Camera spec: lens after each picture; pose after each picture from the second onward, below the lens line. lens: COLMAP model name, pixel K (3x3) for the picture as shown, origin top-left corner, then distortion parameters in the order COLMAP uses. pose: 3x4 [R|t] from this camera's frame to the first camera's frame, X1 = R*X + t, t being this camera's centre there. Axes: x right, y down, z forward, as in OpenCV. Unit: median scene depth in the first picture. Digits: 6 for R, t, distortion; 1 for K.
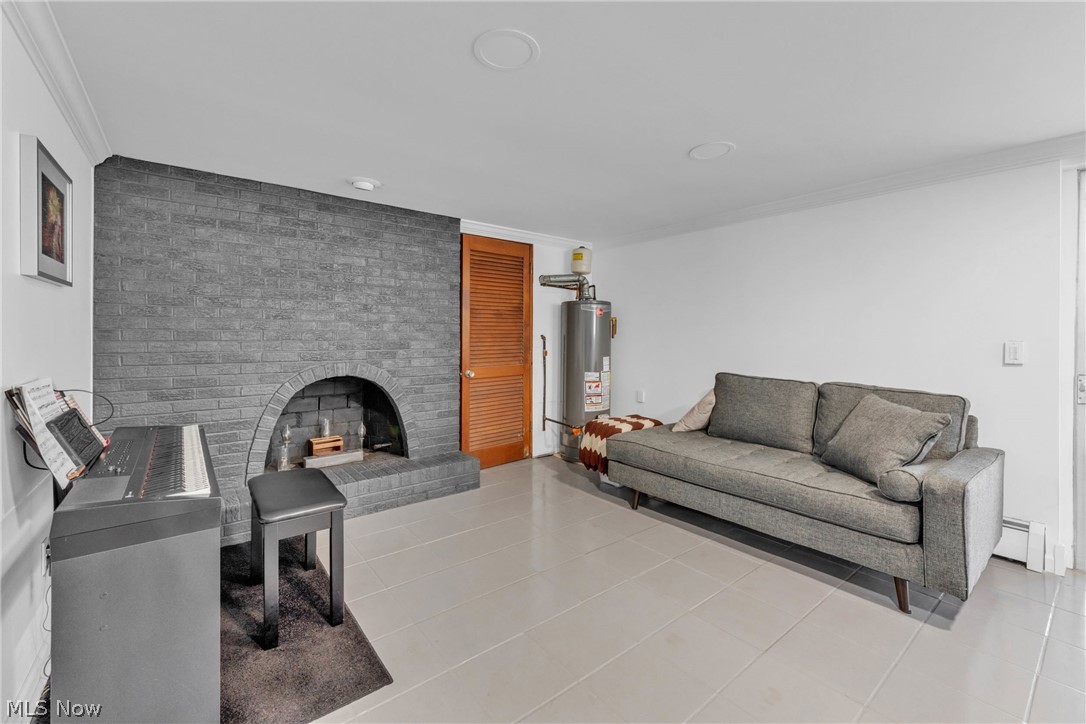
lens RADIAL K [[450.4, 0, 546.7], [0, 450.4, 338.8], [0, 0, 1]] dist [0.000017, -0.000178]
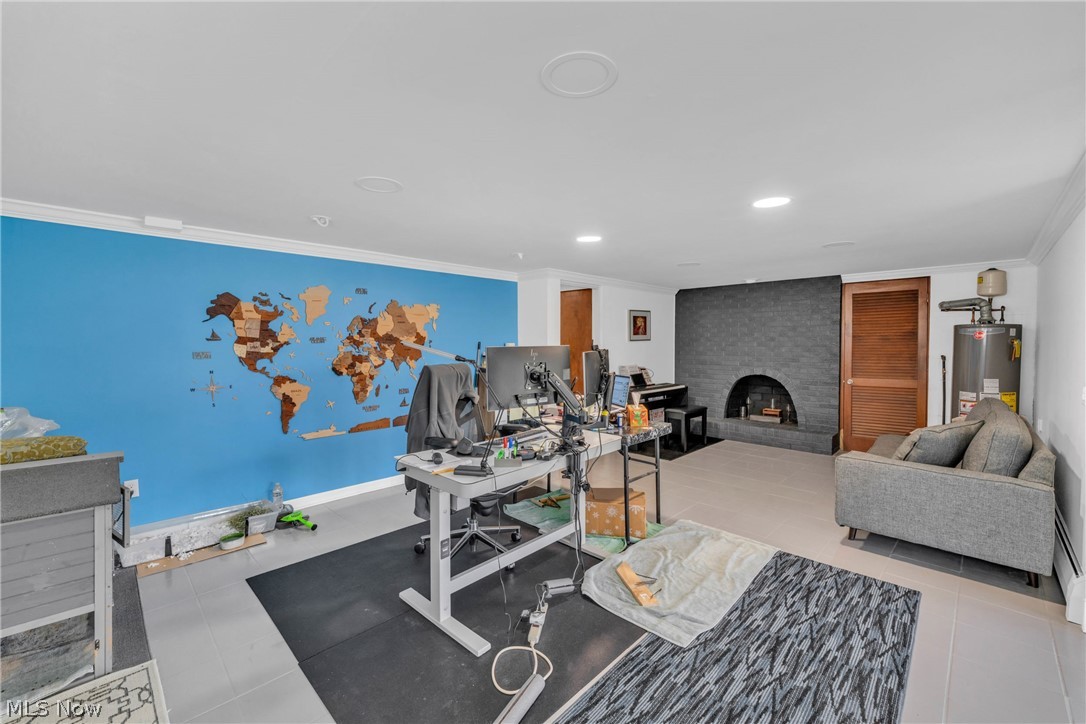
lens RADIAL K [[447.8, 0, 547.2], [0, 447.8, 352.3], [0, 0, 1]] dist [-0.000208, -0.000150]
pose [[0.125420, 0.018662, -0.991928, 1.133363], [-0.003946, 0.999825, 0.018311, -0.038516], [0.992096, 0.001617, 0.125472, -0.127107]]
